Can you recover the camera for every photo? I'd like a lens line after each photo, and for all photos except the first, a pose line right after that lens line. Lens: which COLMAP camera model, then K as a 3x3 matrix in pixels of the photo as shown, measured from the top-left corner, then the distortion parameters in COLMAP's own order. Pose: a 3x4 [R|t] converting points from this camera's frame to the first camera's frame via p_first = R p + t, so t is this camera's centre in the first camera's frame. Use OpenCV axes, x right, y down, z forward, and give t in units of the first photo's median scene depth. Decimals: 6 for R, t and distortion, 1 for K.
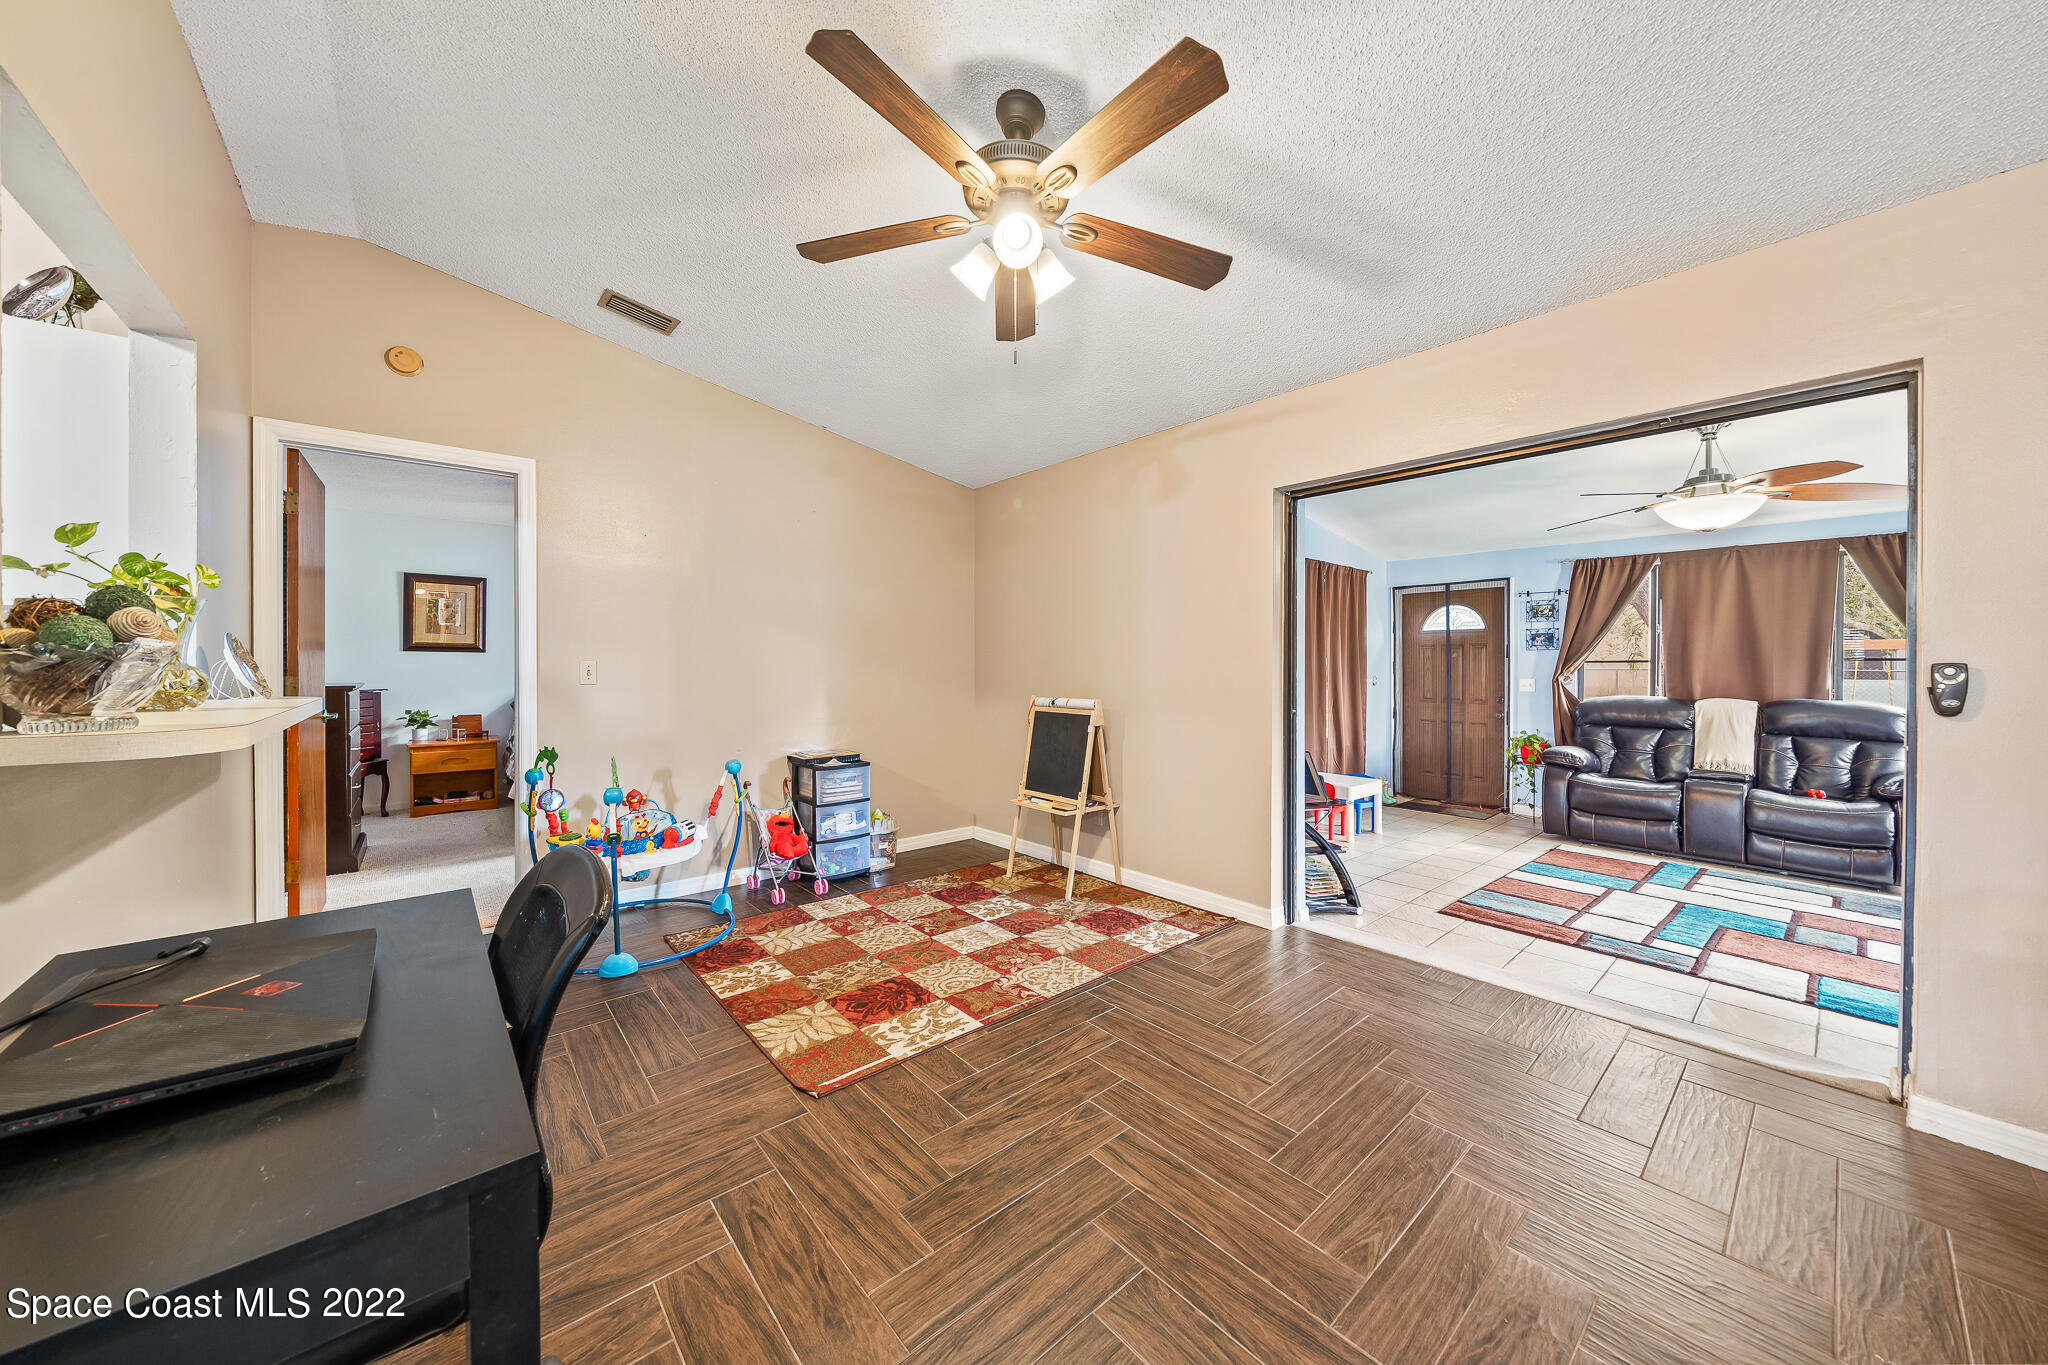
lens RADIAL K [[713.0, 0, 1020.9], [0, 713.0, 665.8], [0, 0, 1]] dist [-0.001079, -0.000148]
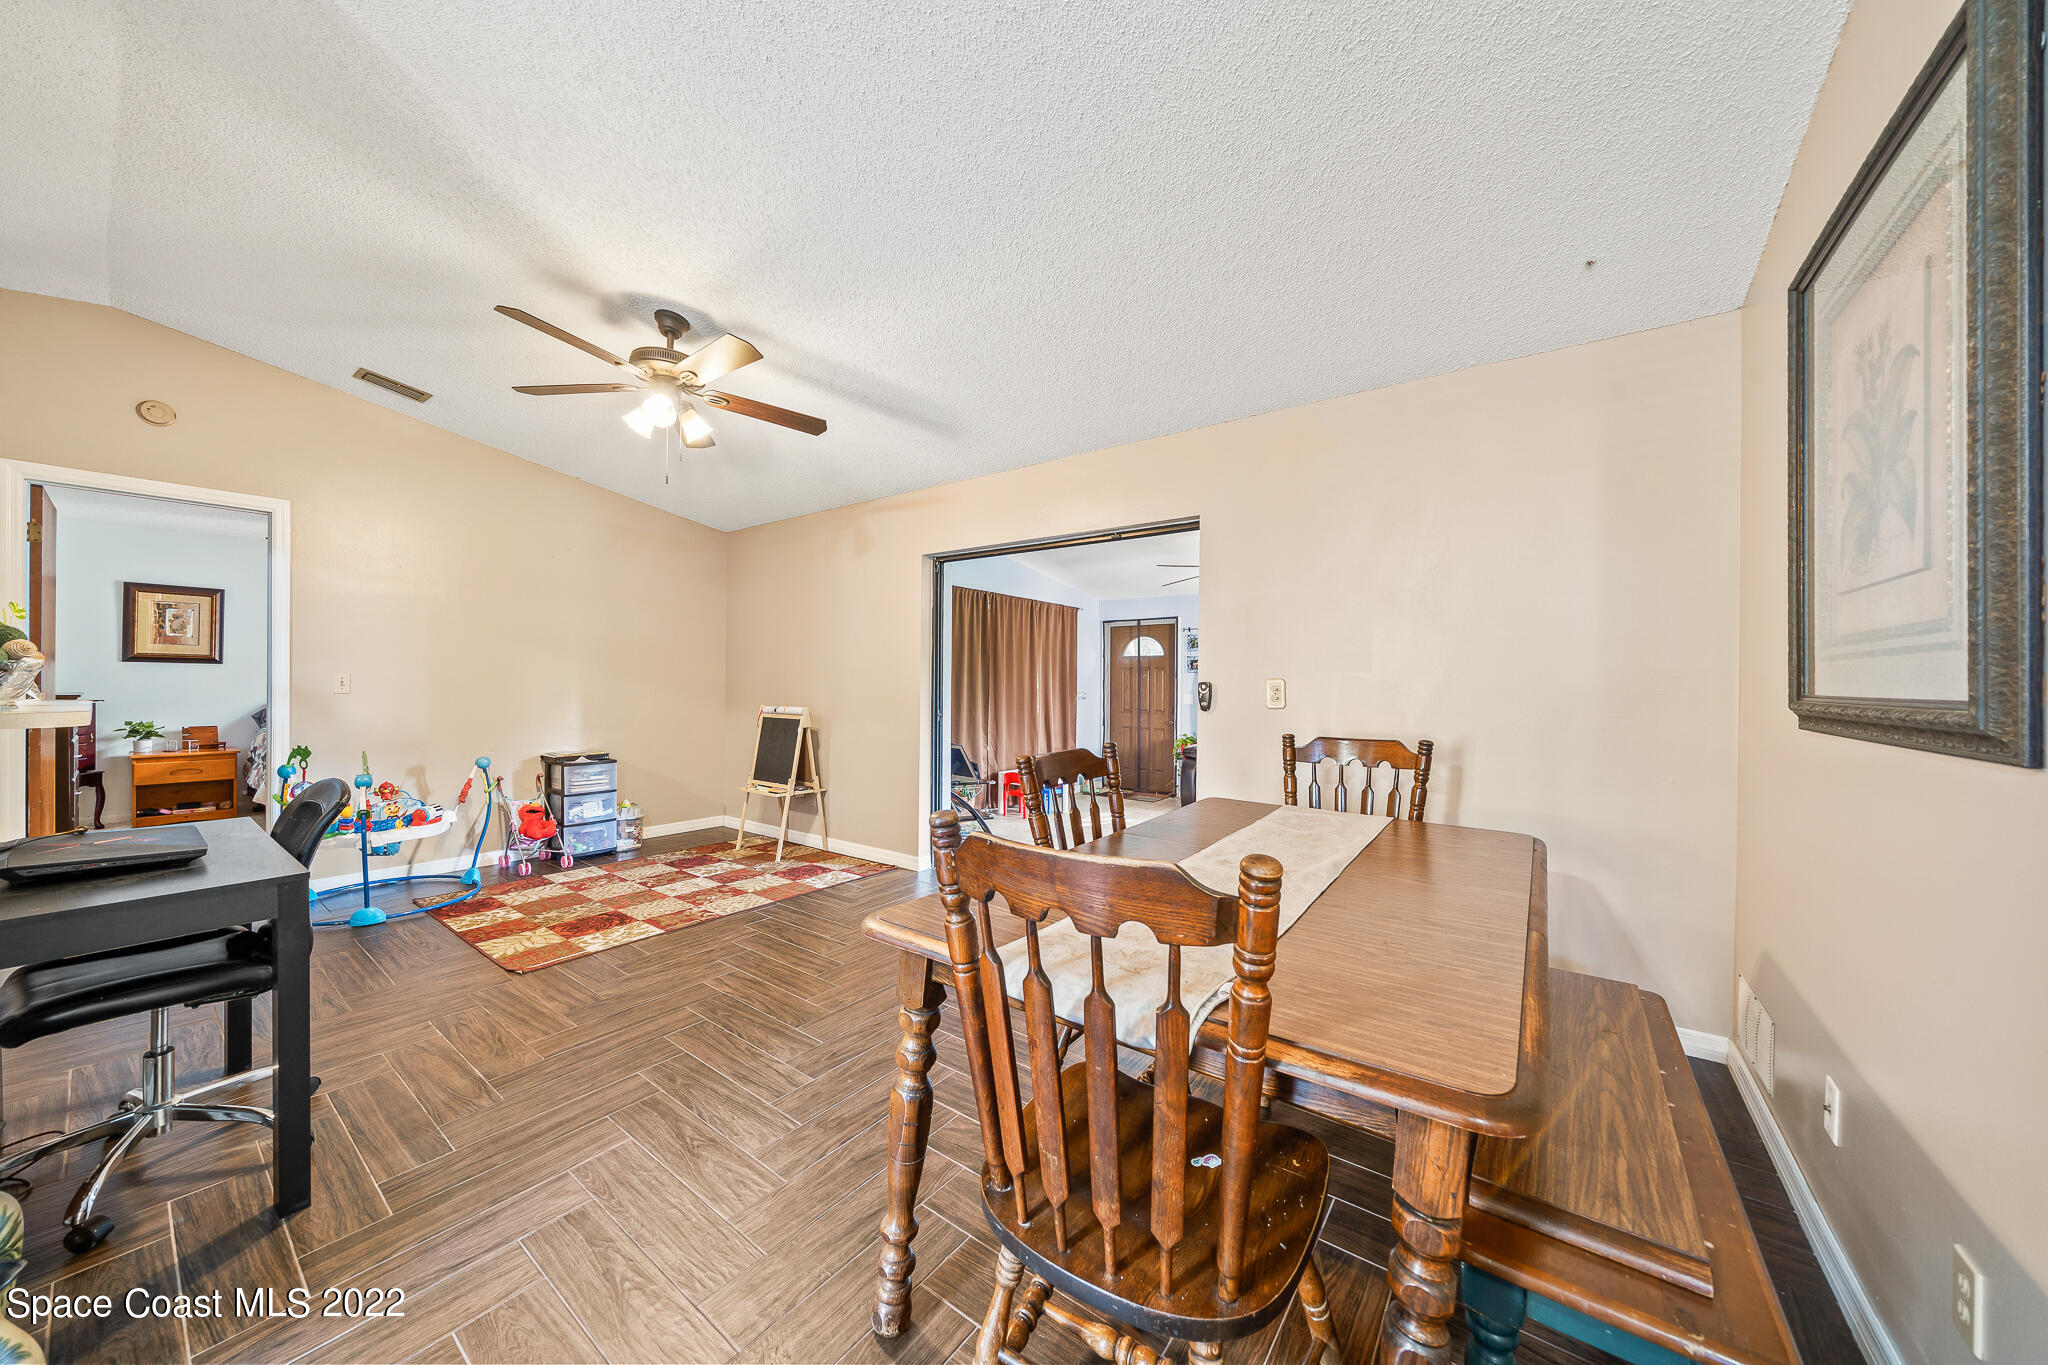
lens RADIAL K [[706.6, 0, 1016.2], [0, 706.6, 683.6], [0, 0, 1]] dist [-0.000380, -0.000205]
pose [[0.977348, 0.007157, 0.211518, 0.209623], [-0.007295, 0.999973, -0.000125, 0.001600], [-0.211514, -0.001421, 0.977374, -0.335214]]
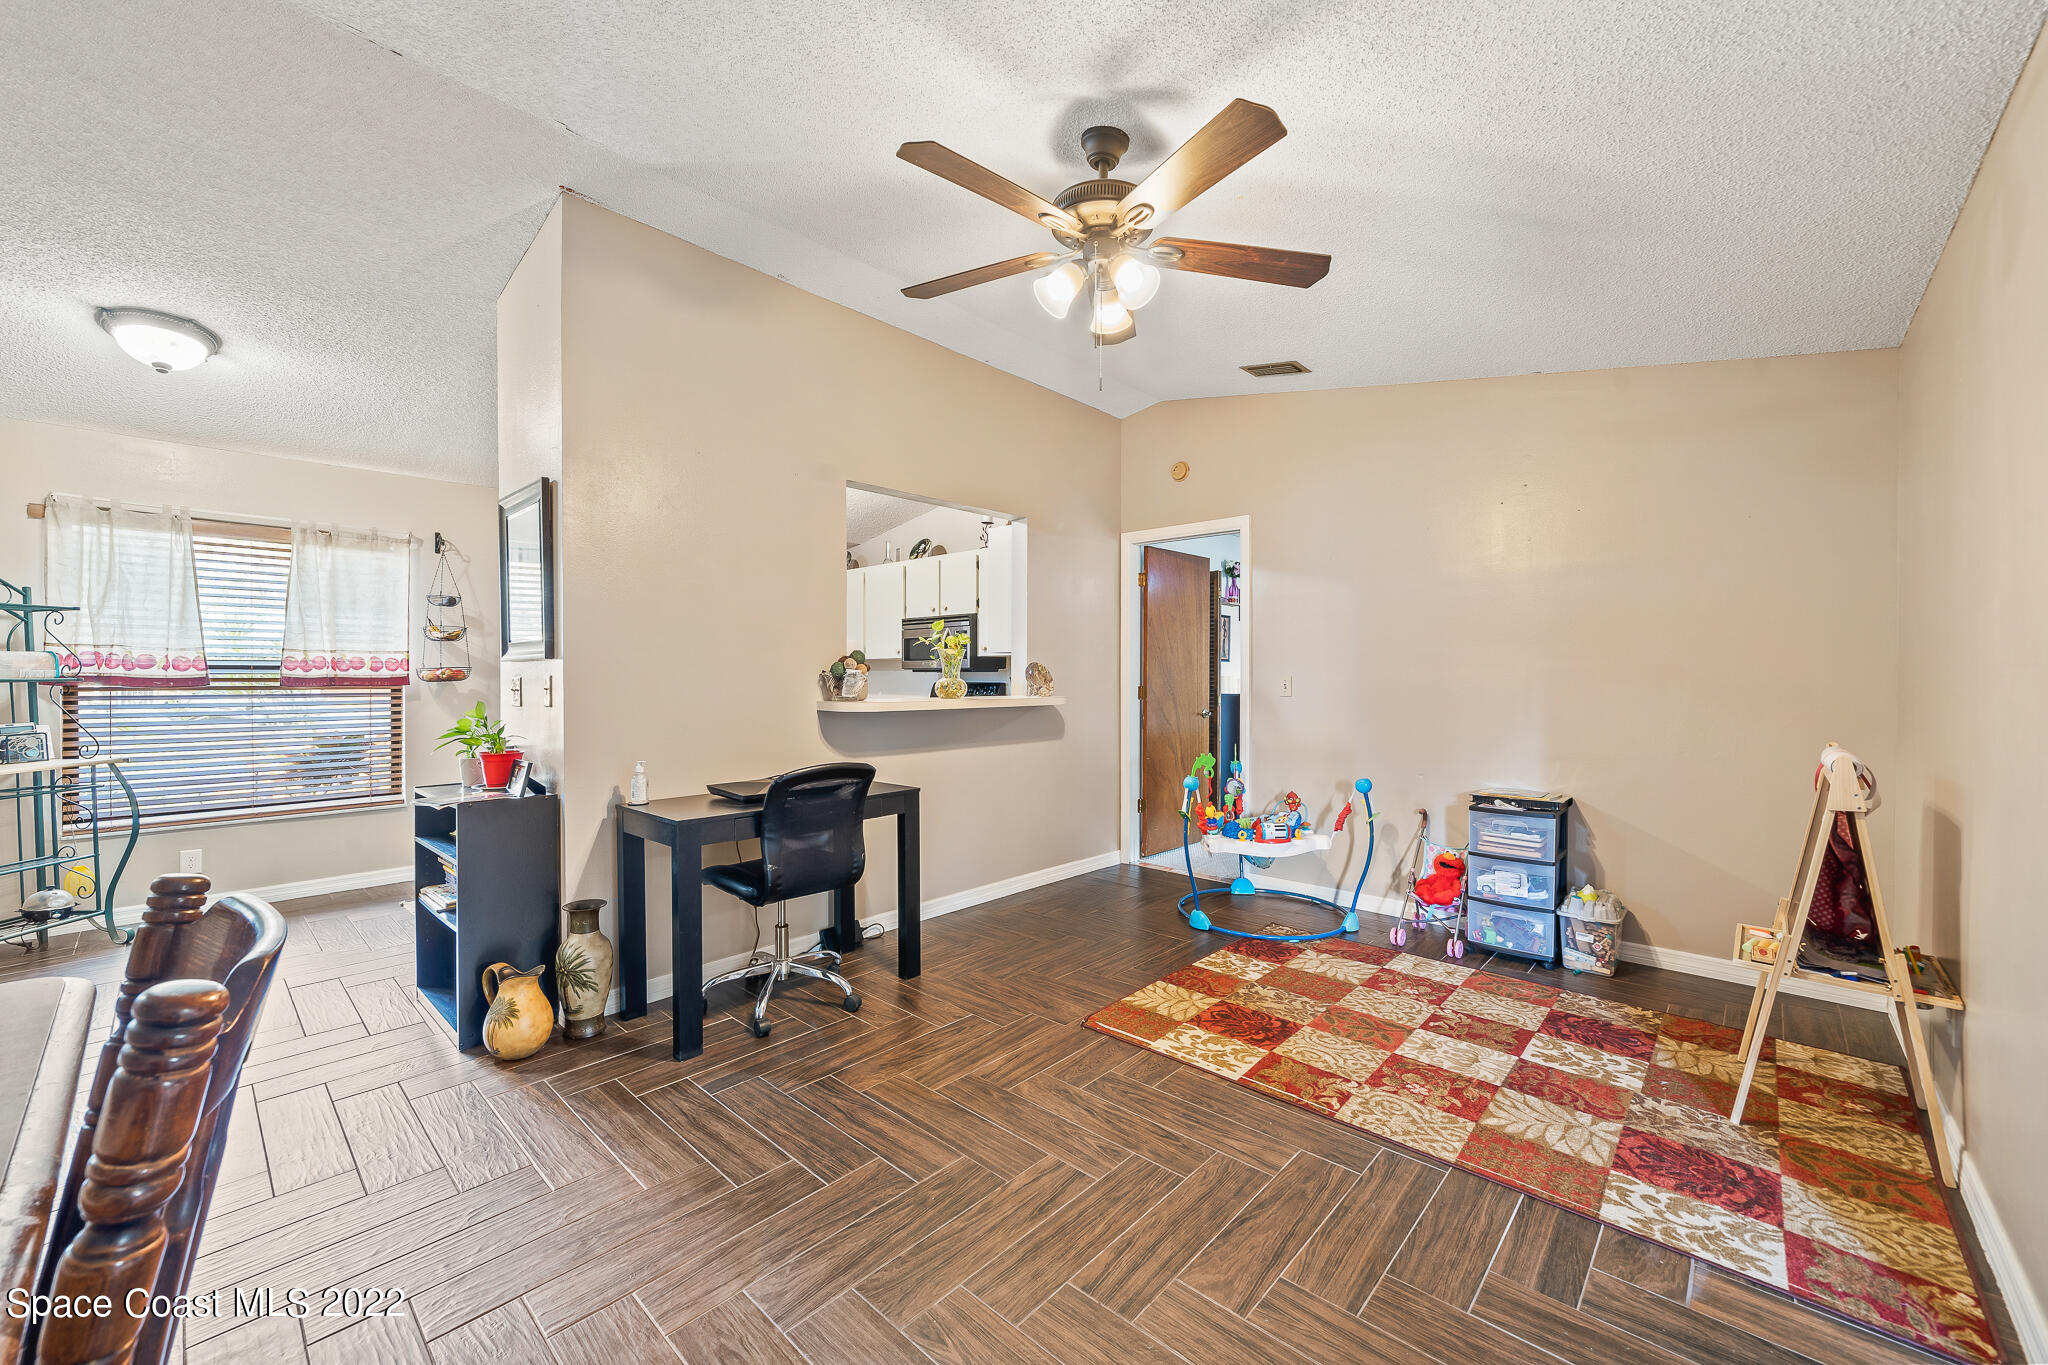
lens RADIAL K [[792.6, 0, 1012.2], [0, 792.6, 681.8], [0, 0, 1]] dist [-0.001814, 0.000004]
pose [[0.106317, 0.006260, -0.994313, 0.576608], [-0.005147, 0.999970, 0.005745, -0.003000], [0.994319, 0.004507, 0.106346, 0.385651]]
